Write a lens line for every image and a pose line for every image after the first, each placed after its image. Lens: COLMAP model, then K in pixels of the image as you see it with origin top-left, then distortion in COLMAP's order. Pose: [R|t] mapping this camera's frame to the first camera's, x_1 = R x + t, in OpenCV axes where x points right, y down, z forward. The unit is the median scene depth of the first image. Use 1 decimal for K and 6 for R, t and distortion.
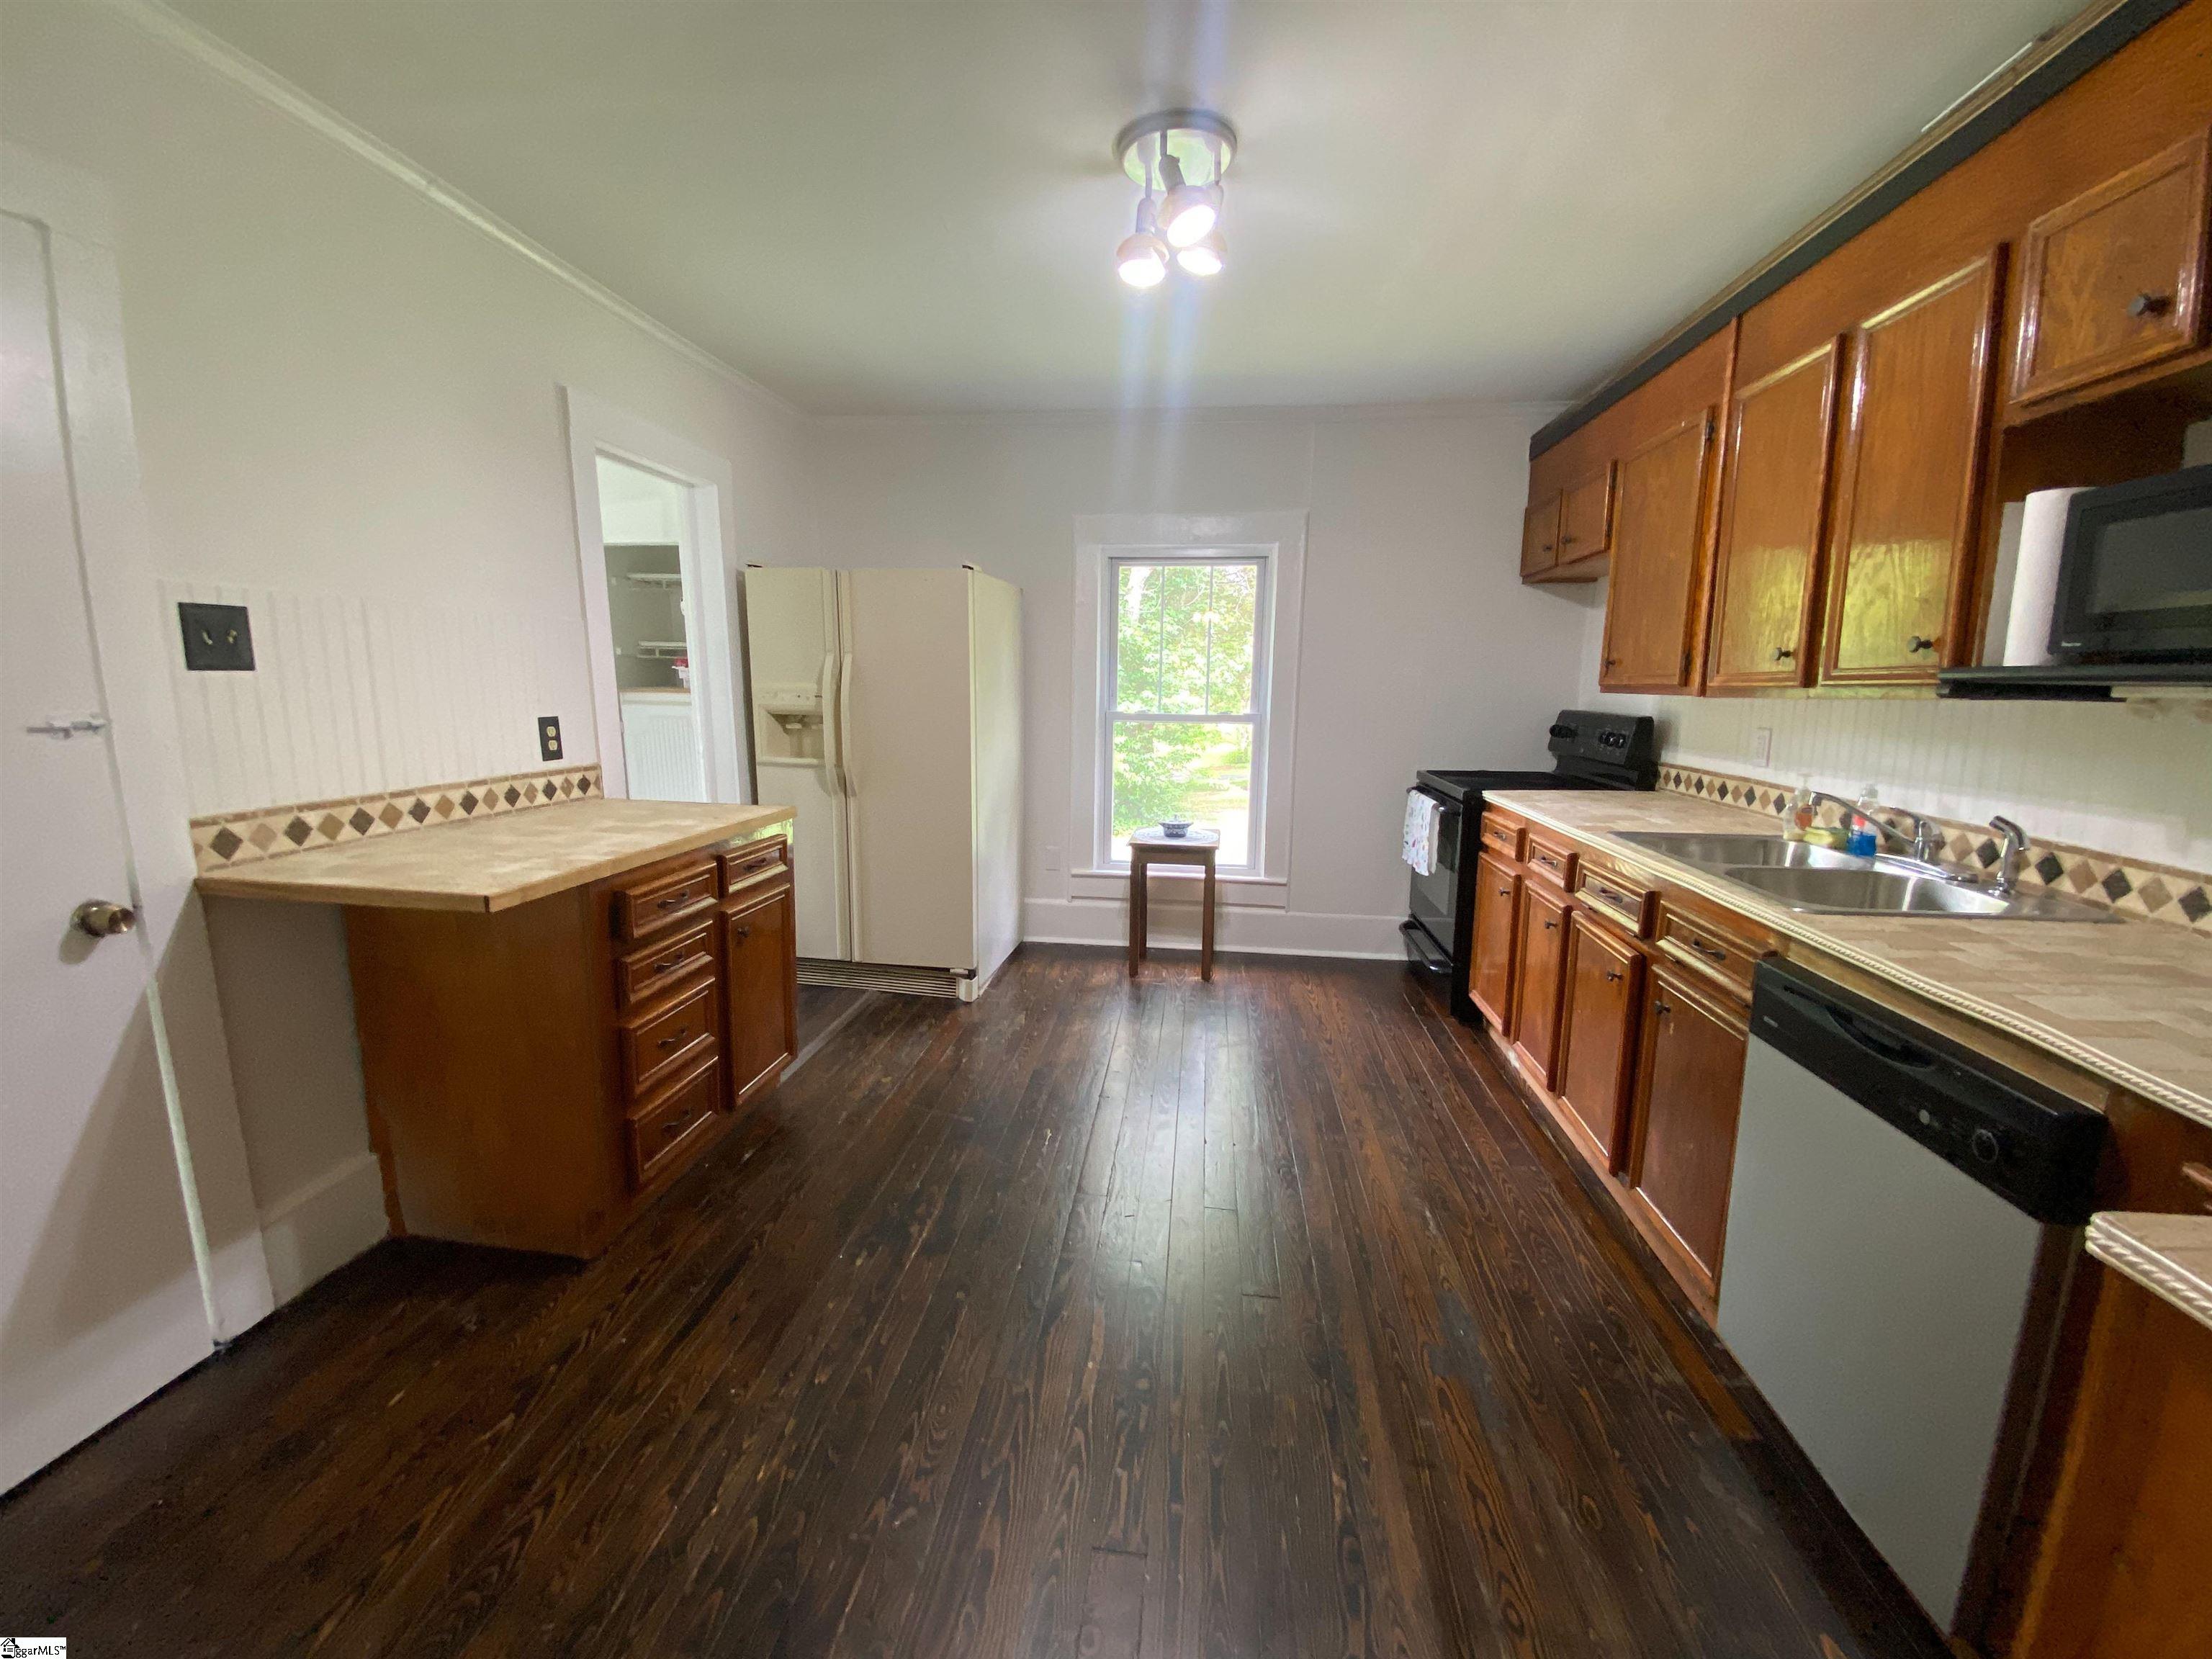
lens RADIAL K [[896.7, 0, 1096.6], [0, 896.7, 829.4], [0, 0, 1]] dist [0.043560, -0.029087]
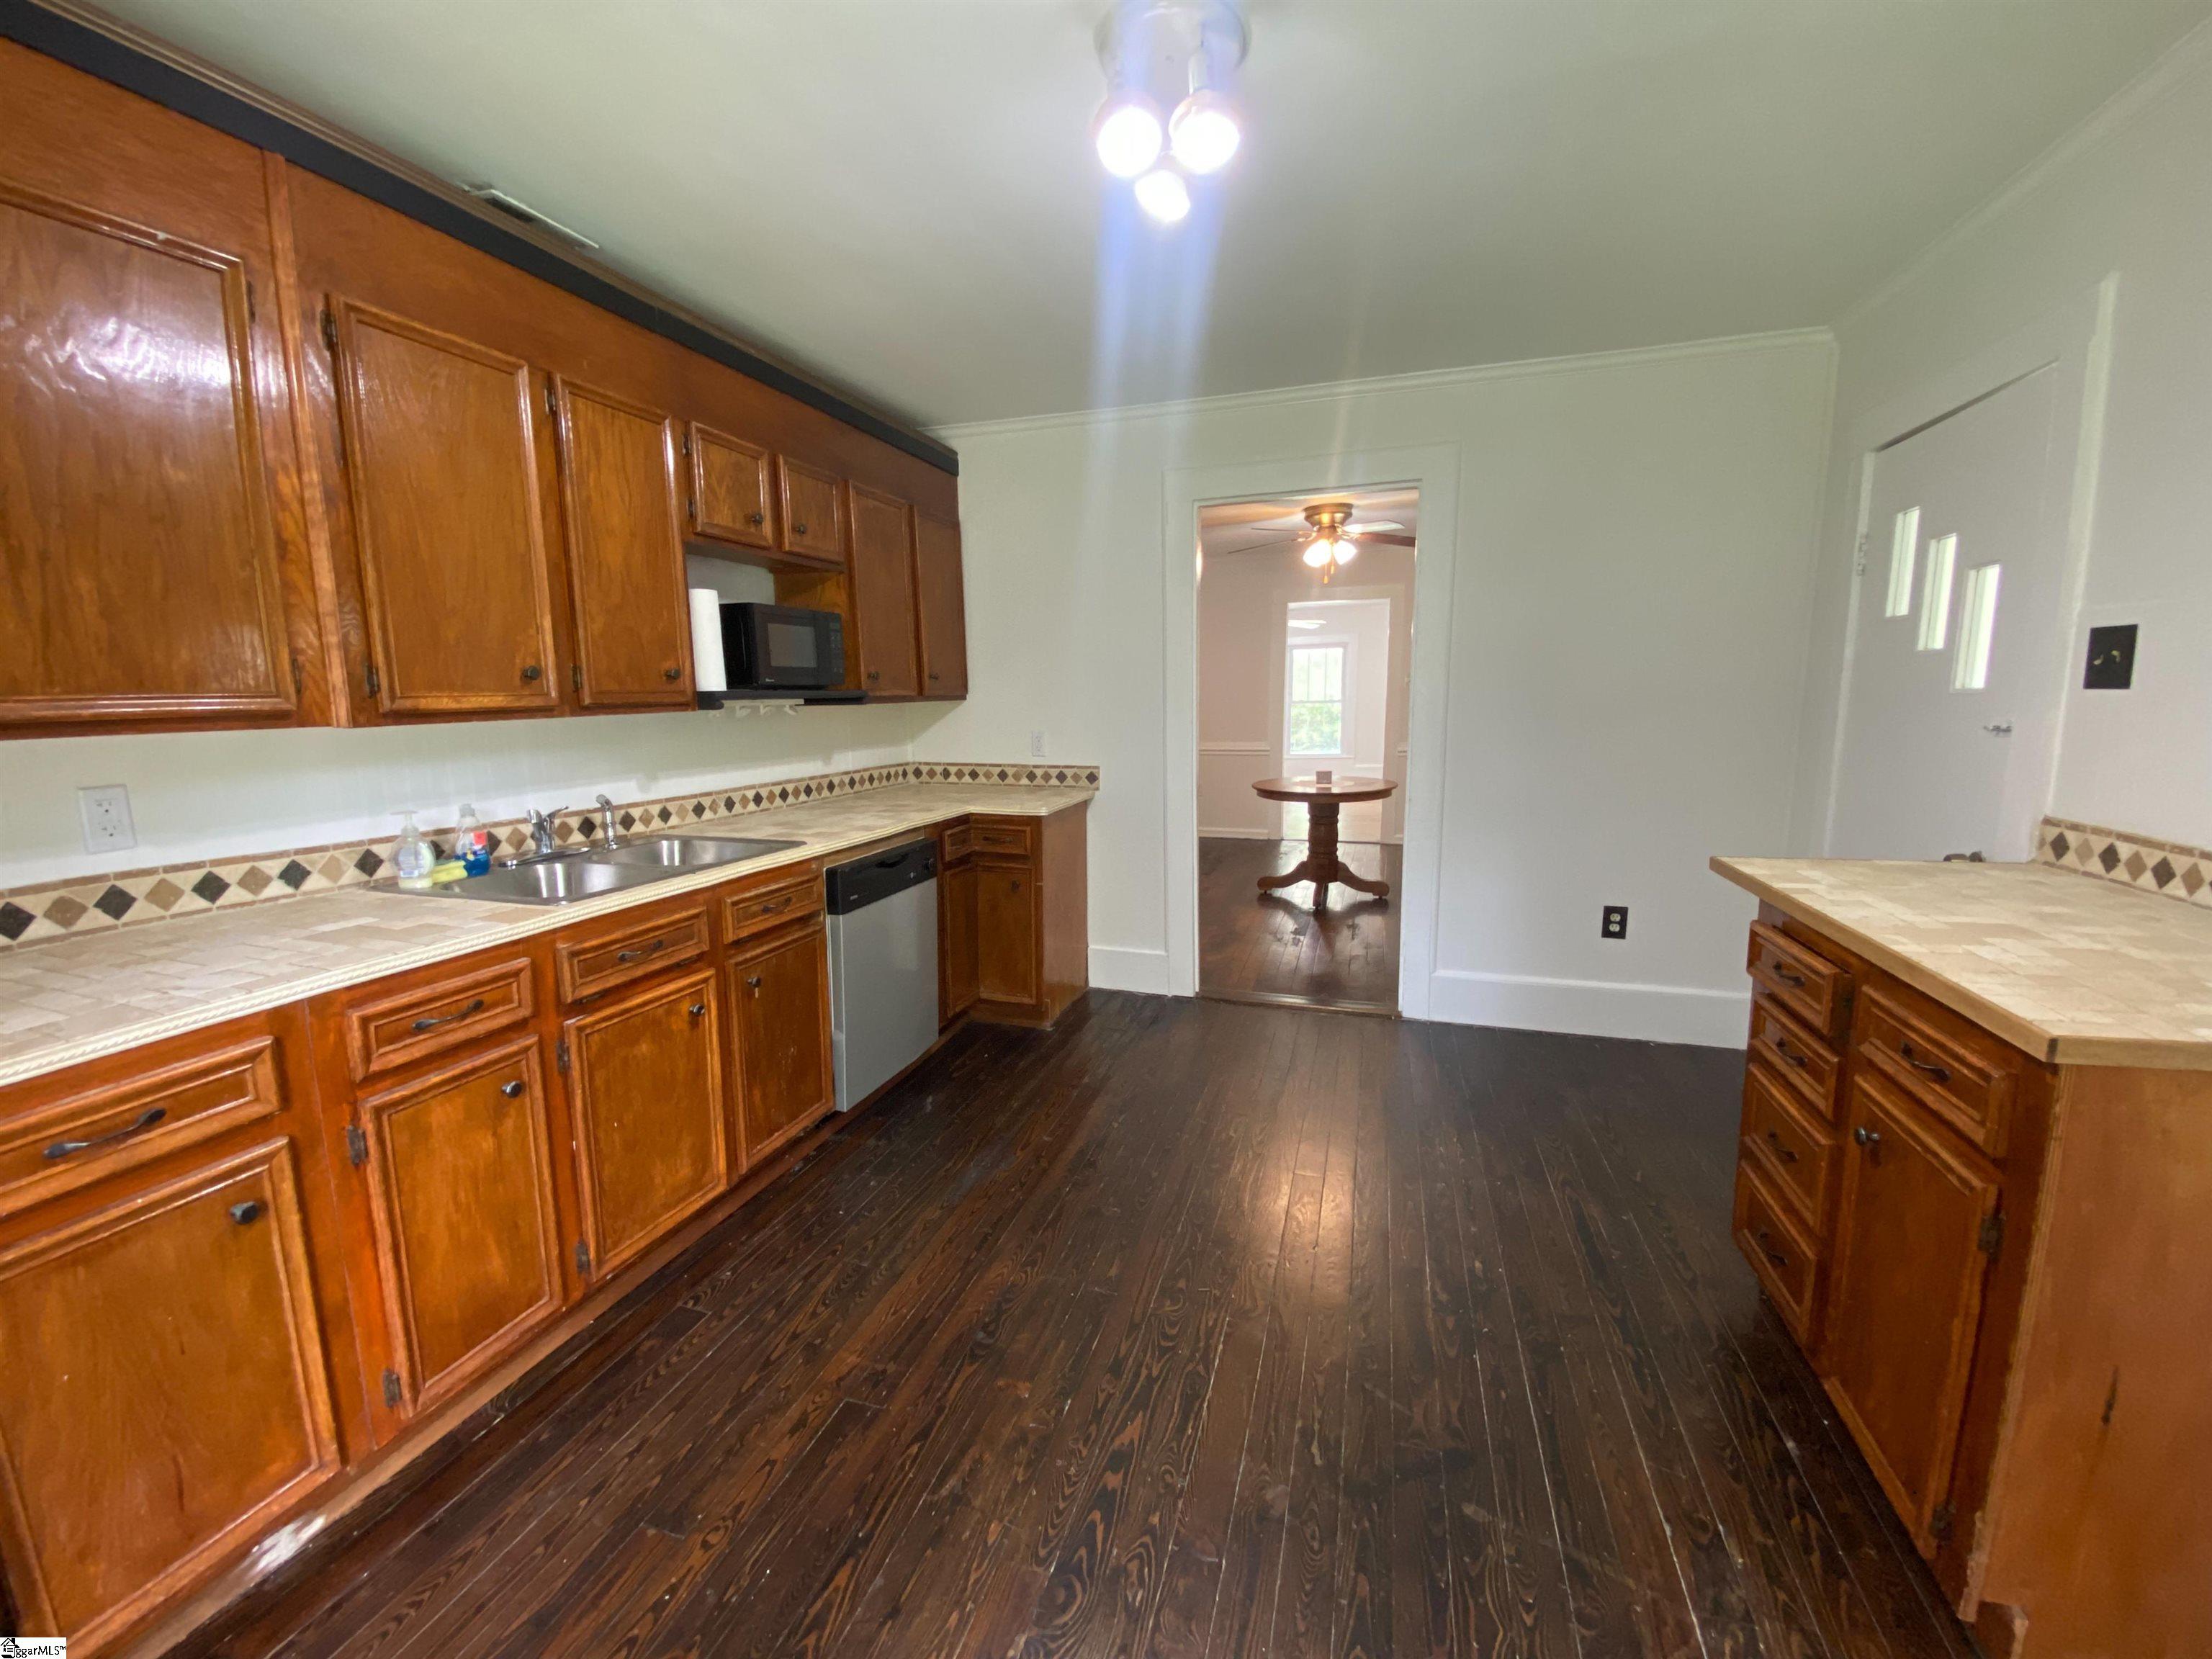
lens RADIAL K [[896.7, 0, 1096.6], [0, 896.7, 829.4], [0, 0, 1]] dist [0.043560, -0.029087]
pose [[-0.983009, -0.026012, 0.181705, -0.008184], [0.031976, 0.950505, 0.309060, -0.243371], [-0.180750, 0.309619, -0.933523, 1.429083]]
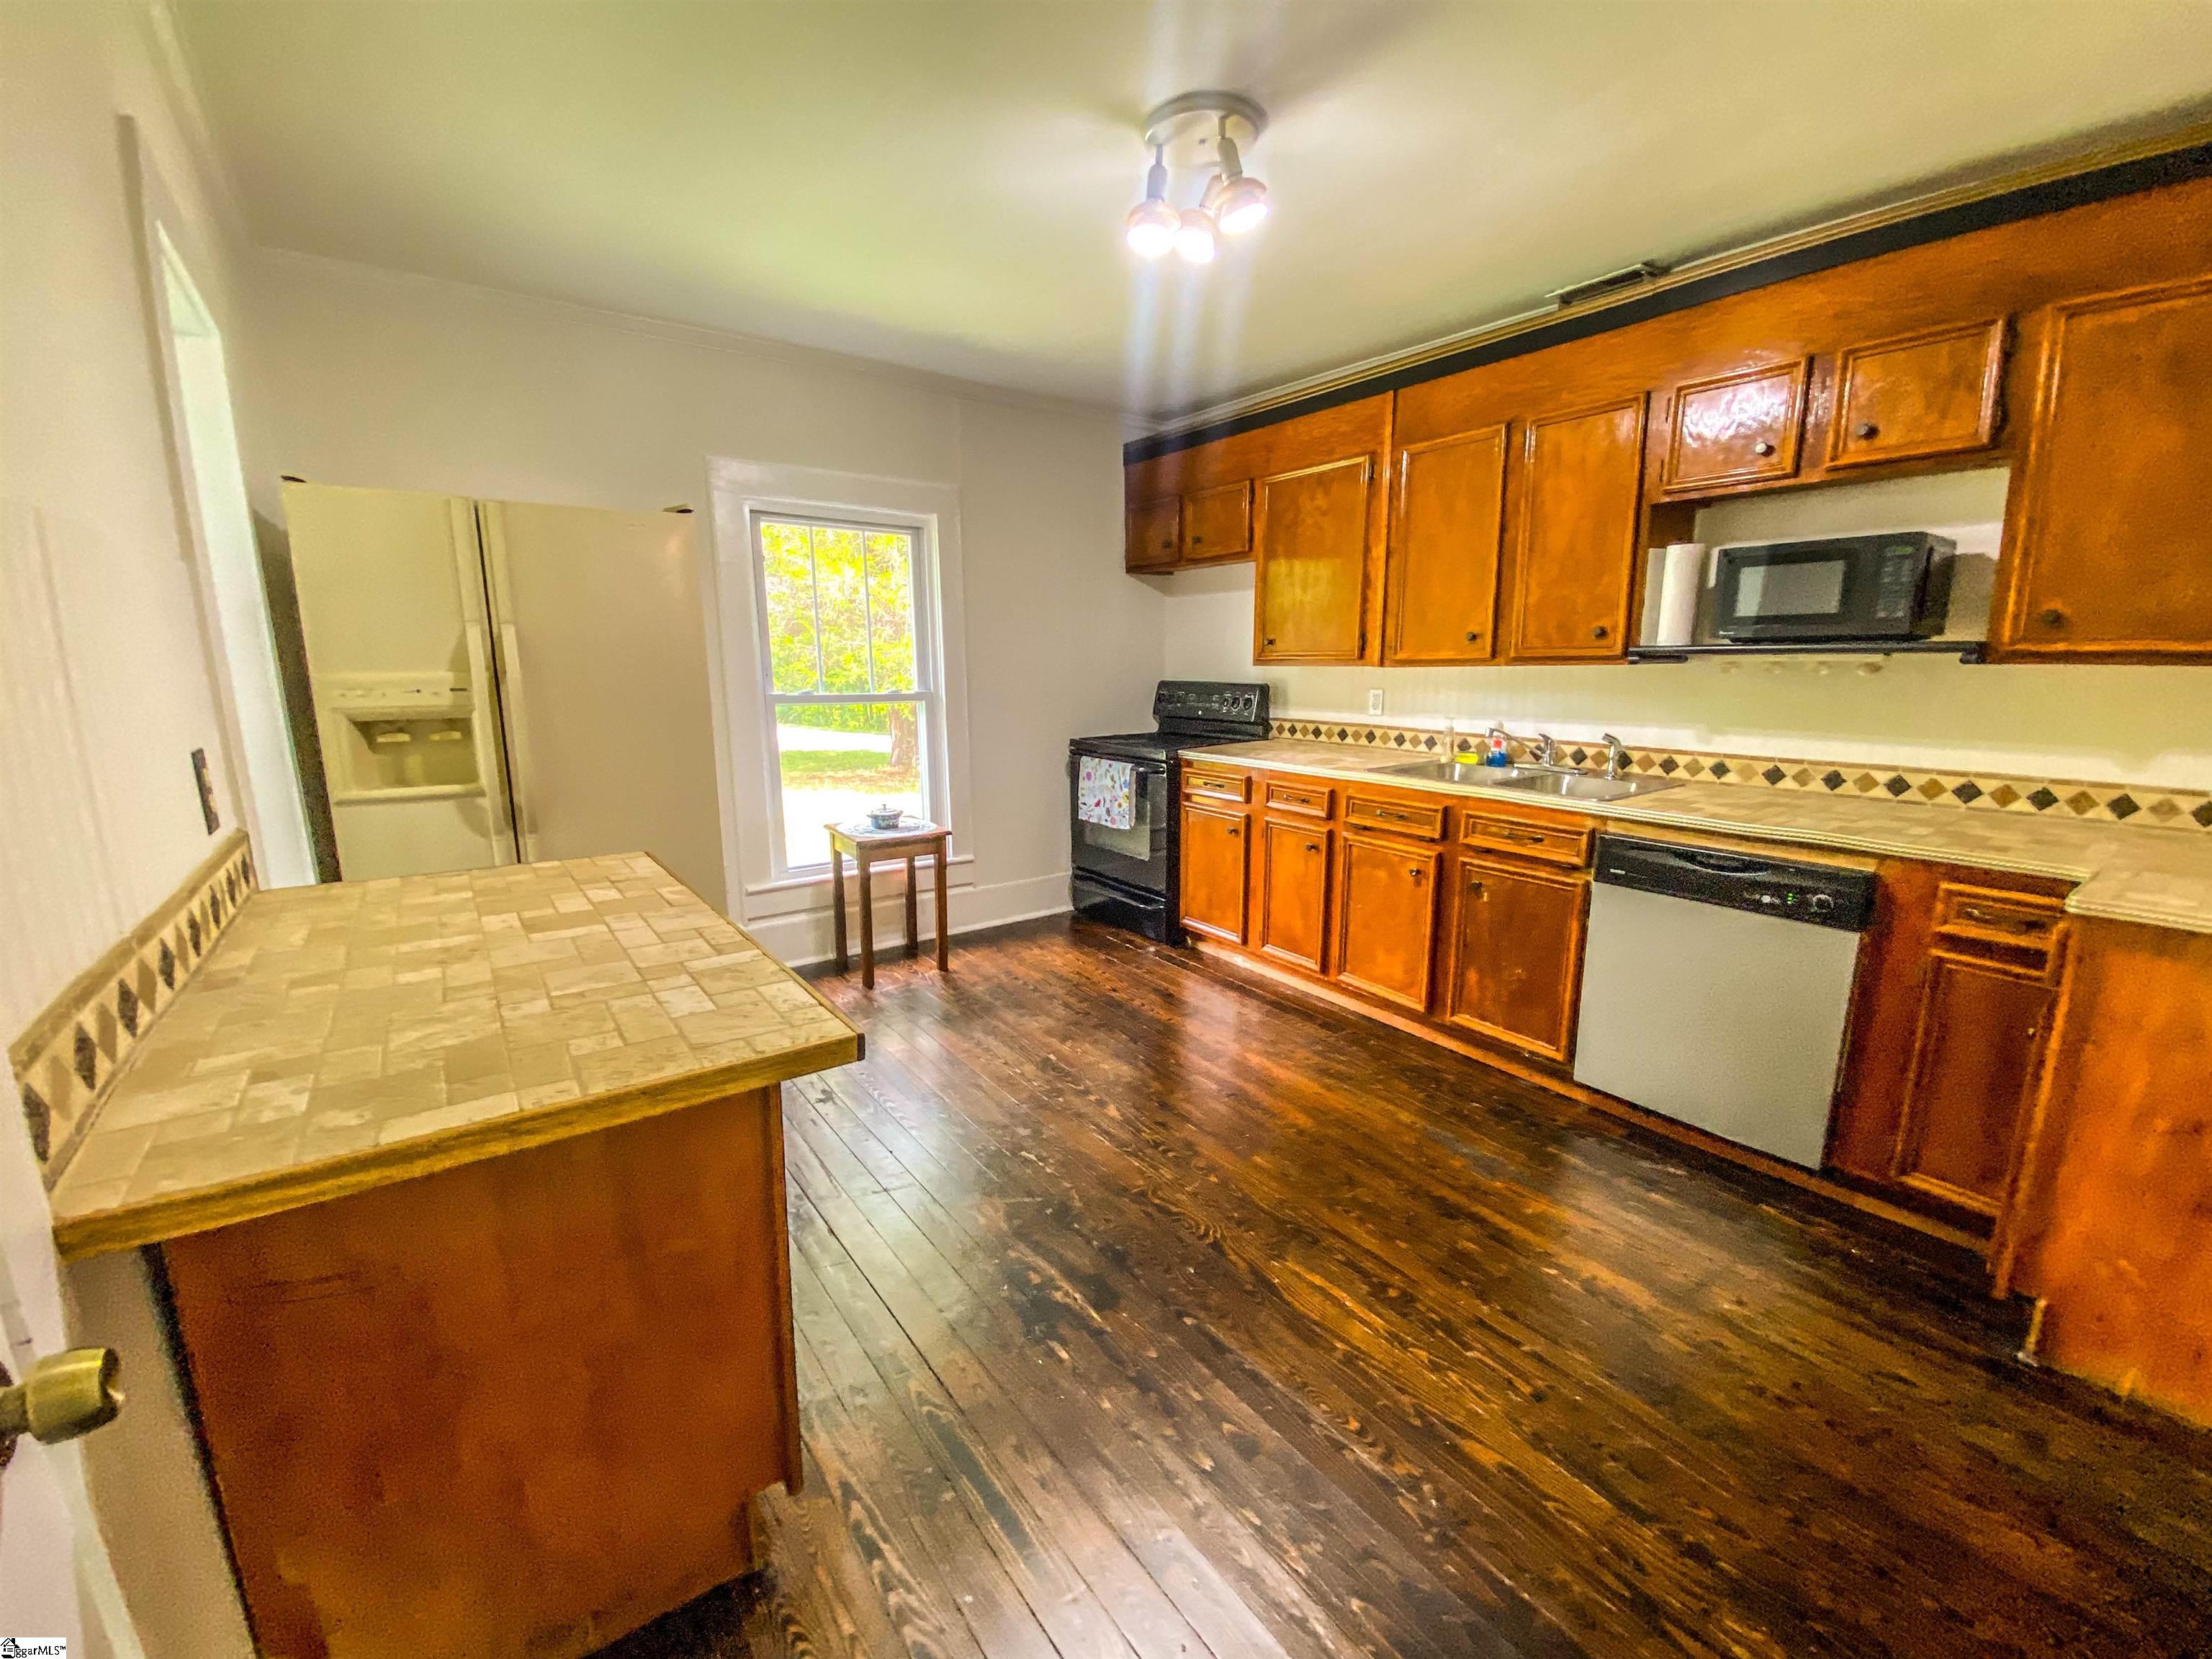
lens RADIAL K [[896.7, 0, 1096.6], [0, 896.7, 829.4], [0, 0, 1]] dist [0.043560, -0.029087]
pose [[0.729445, -0.141534, 0.669237, -0.559637], [0.121638, 0.989606, 0.076706, -0.053473], [-0.673138, 0.025452, 0.739079, 0.255782]]
